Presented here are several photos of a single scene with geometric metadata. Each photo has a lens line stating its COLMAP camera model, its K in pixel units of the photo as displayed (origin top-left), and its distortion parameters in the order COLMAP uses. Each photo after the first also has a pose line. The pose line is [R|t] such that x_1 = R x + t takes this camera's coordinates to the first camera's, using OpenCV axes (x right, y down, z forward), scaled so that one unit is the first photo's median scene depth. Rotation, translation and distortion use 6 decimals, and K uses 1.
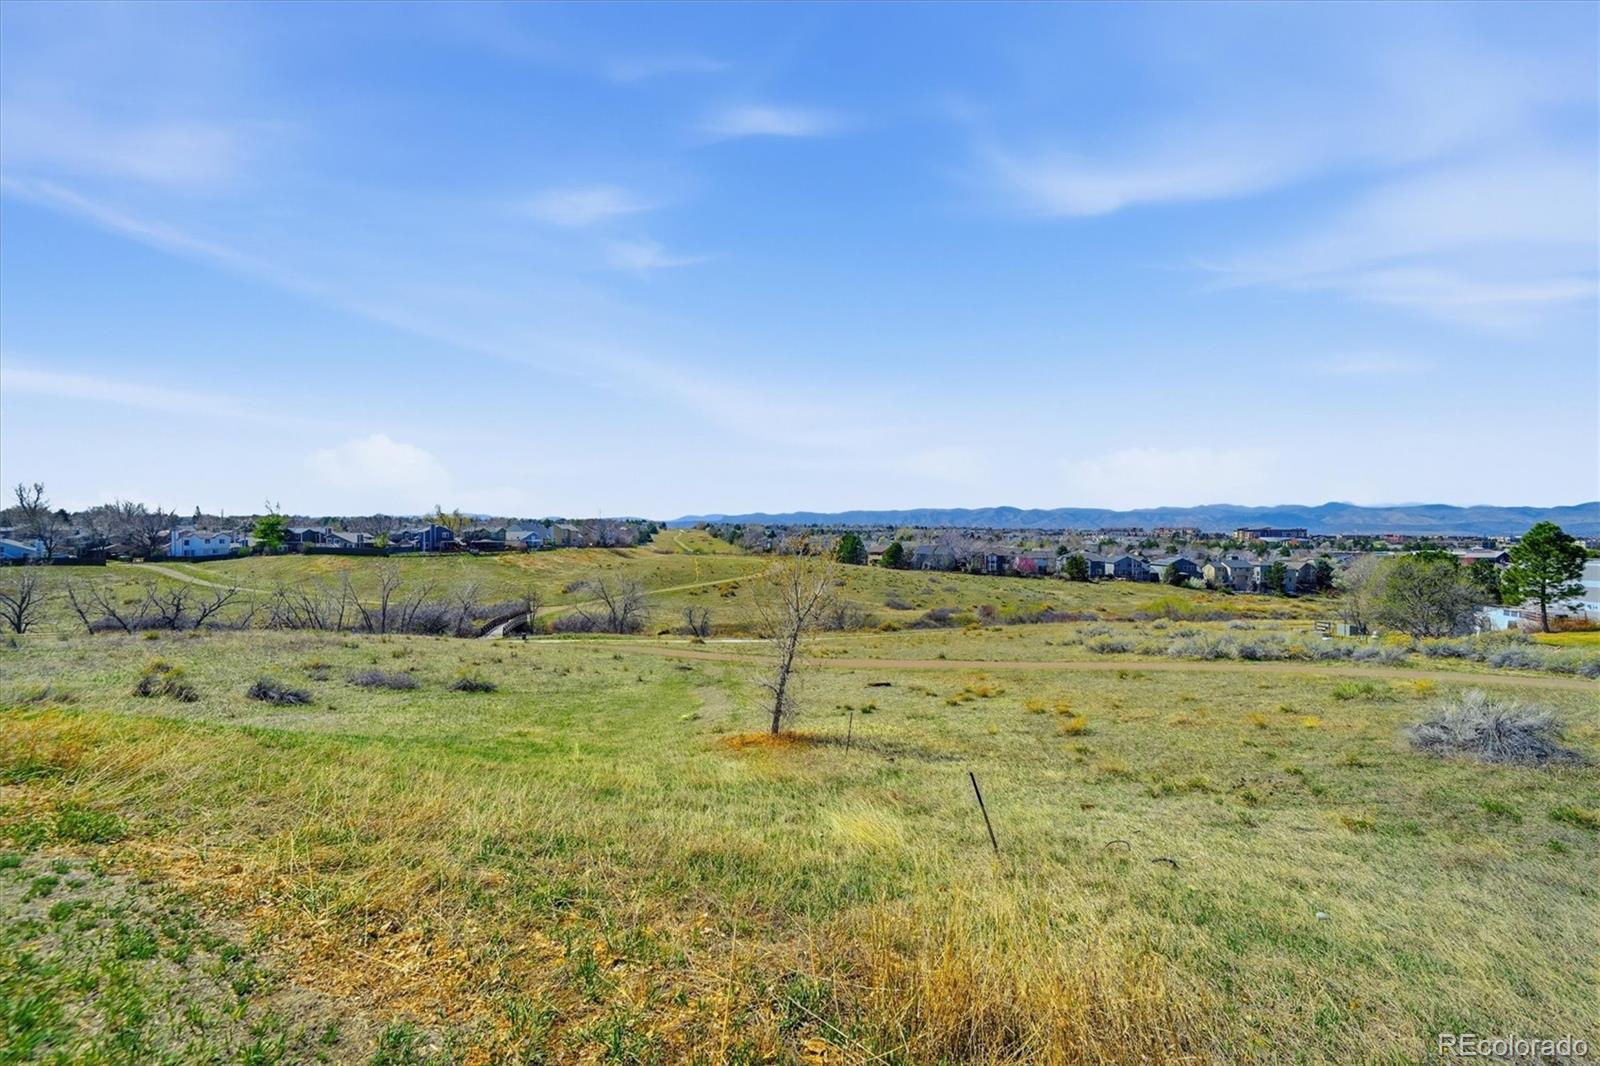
lens RADIAL K [[660.6, 0, 841.0], [0, 660.6, 527.8], [0, 0, 1]] dist [0.000786, 0.000405]
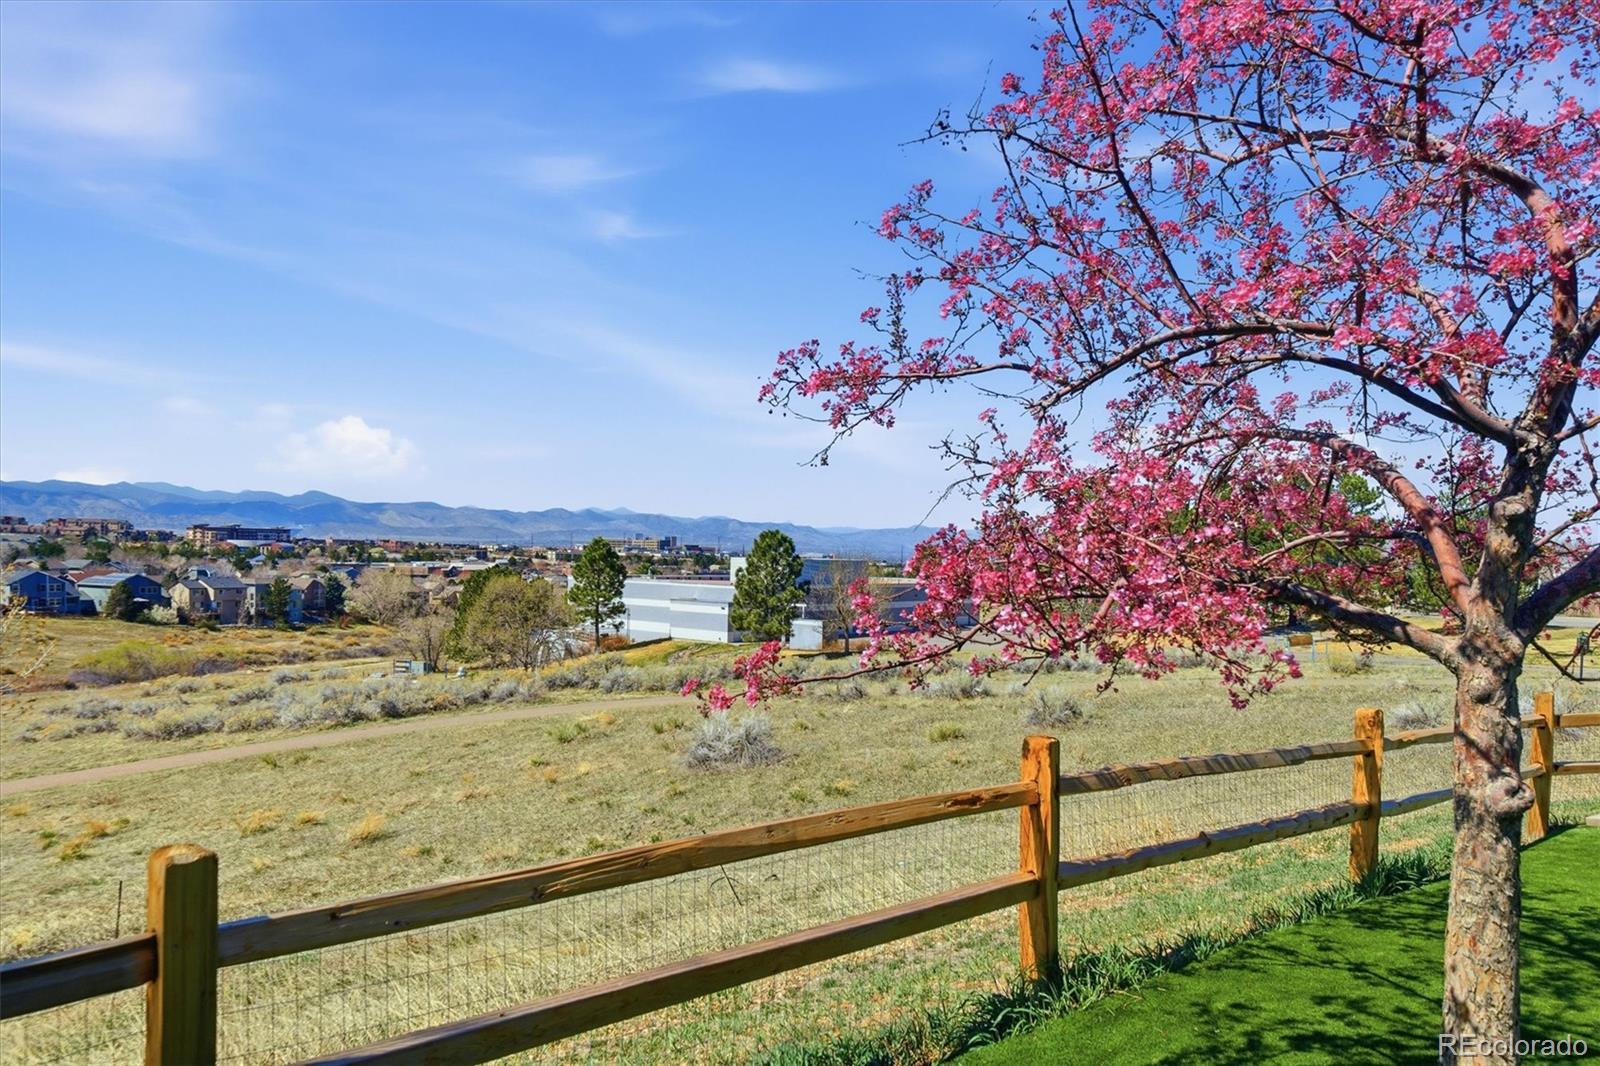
lens RADIAL K [[1095.6, 0, 797.5], [0, 1095.6, 593.0], [0, 0, 1]] dist [0.032441, 0.004252]
pose [[0.457958, -0.021488, 0.888714, -0.103476], [-0.039409, 0.998234, 0.044444, -0.005063], [-0.888100, -0.055377, 0.456303, 0.015127]]
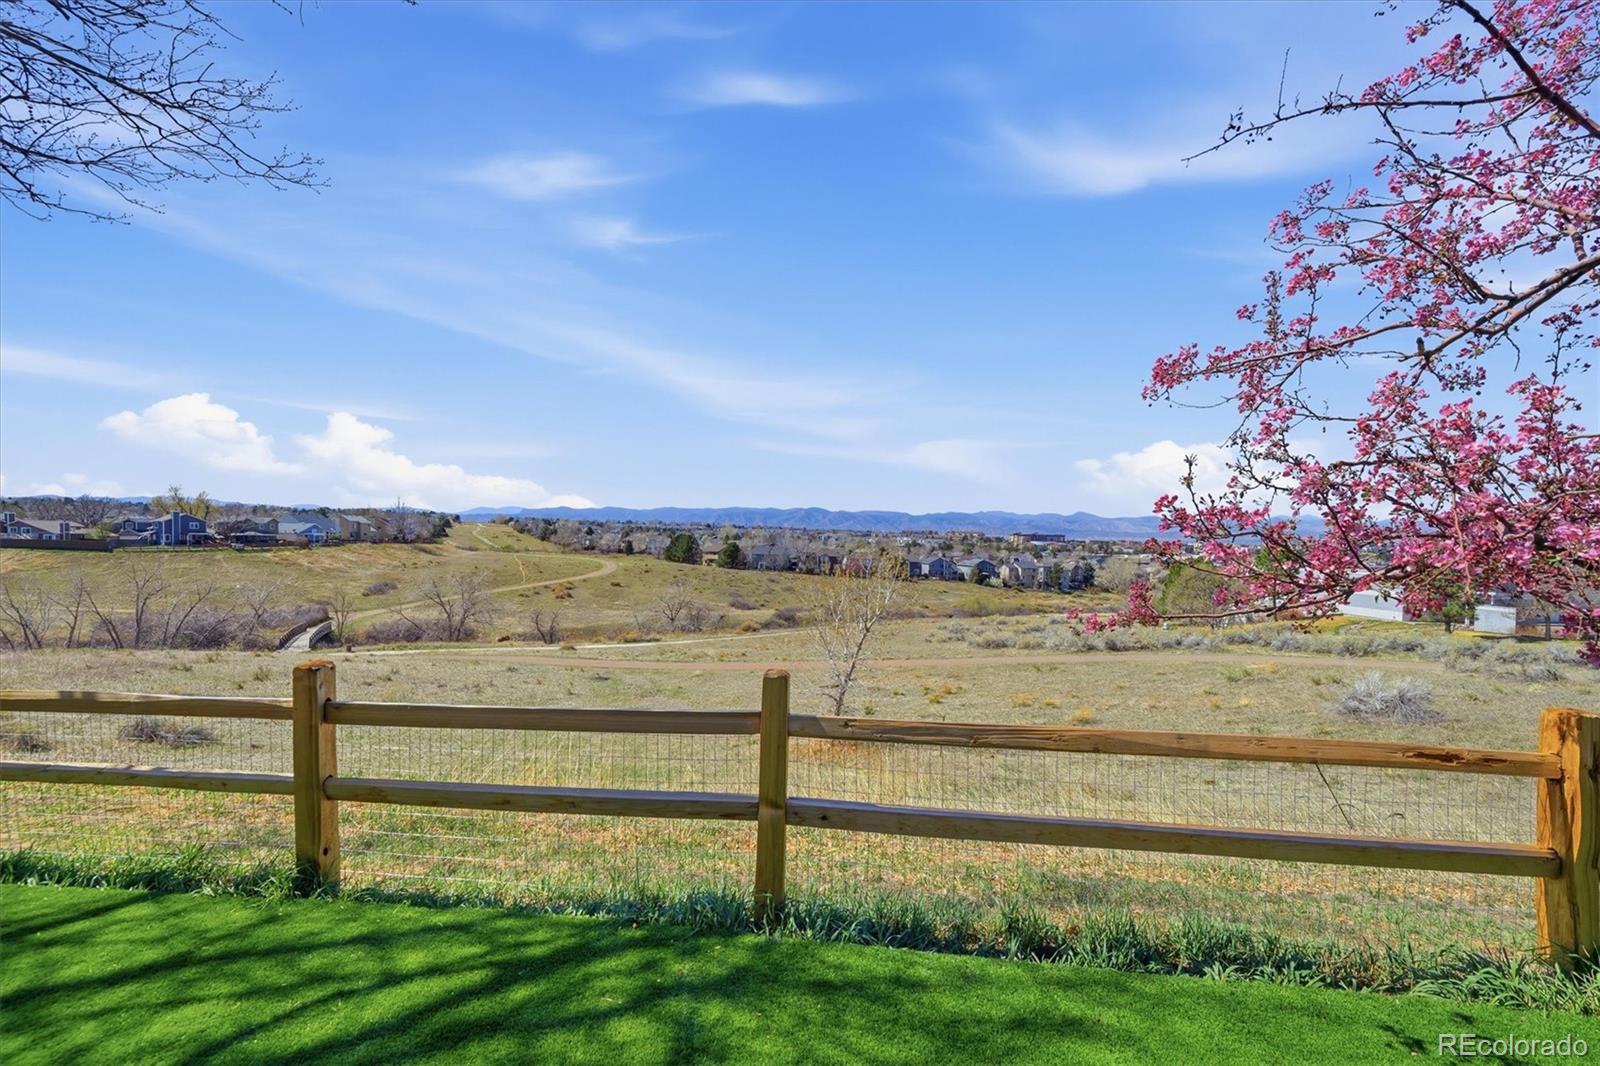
lens RADIAL K [[662.1, 0, 801.8], [0, 662.1, 553.4], [0, 0, 1]] dist [-0.003300, 0.000771]
pose [[0.960868, 0.009512, 0.276842, -0.094164], [-0.021630, 0.998935, 0.040752, -0.003974], [-0.276160, -0.045146, 0.960051, 0.009844]]
